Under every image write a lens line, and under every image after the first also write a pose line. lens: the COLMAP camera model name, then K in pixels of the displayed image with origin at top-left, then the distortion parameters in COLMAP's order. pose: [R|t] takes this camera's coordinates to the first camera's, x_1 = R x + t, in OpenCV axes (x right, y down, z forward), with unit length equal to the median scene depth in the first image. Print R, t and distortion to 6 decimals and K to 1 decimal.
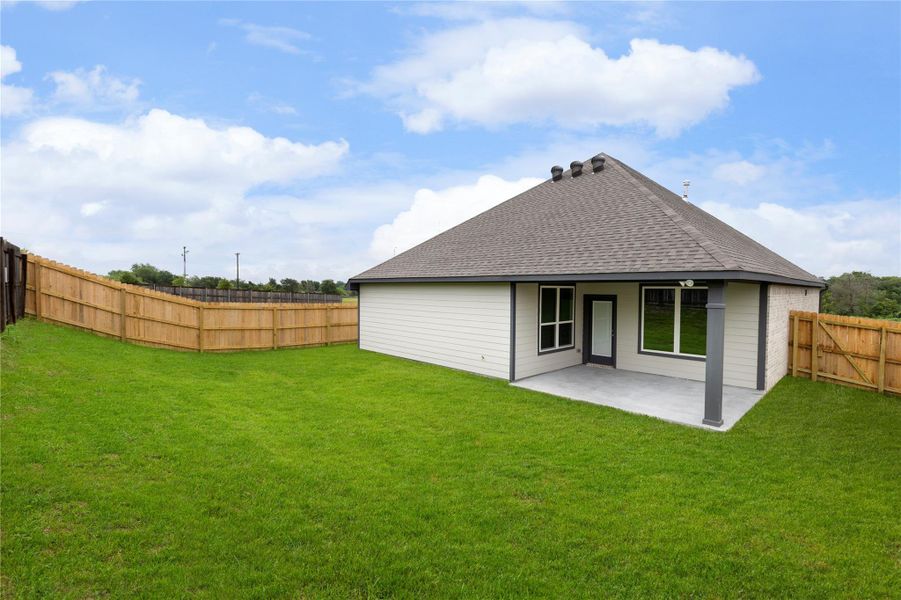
lens RADIAL K [[409.2, 0, 449.9], [0, 409.2, 296.5], [0, 0, 1]] dist [0.010178, -0.002635]
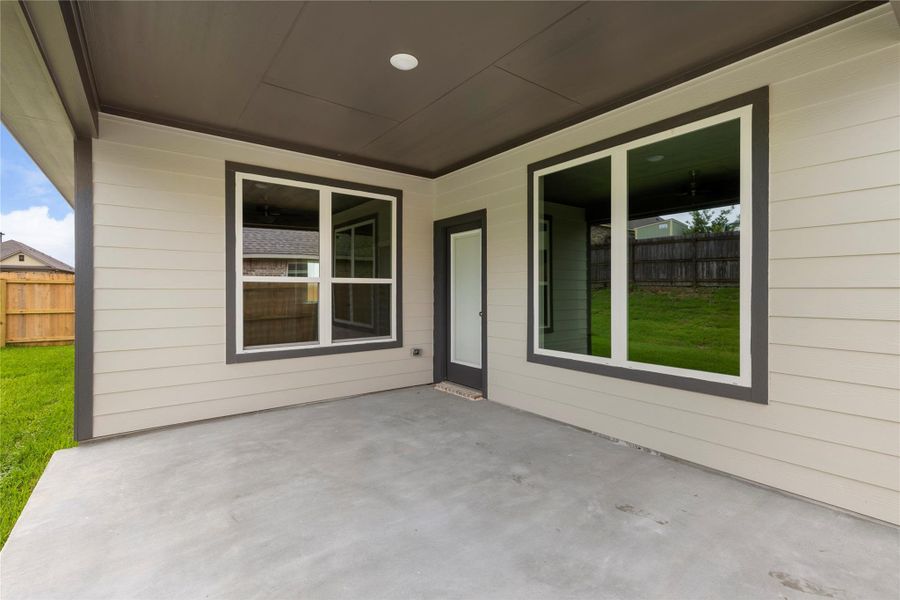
lens RADIAL K [[408.7, 0, 448.4], [0, 408.7, 296.1], [0, 0, 1]] dist [0.010178, -0.002635]
pose [[0.991510, -0.007351, -0.129819, 0.419703], [0.005849, 0.999912, -0.011945, 0.082862], [0.129895, 0.011085, 0.991466, 0.611091]]
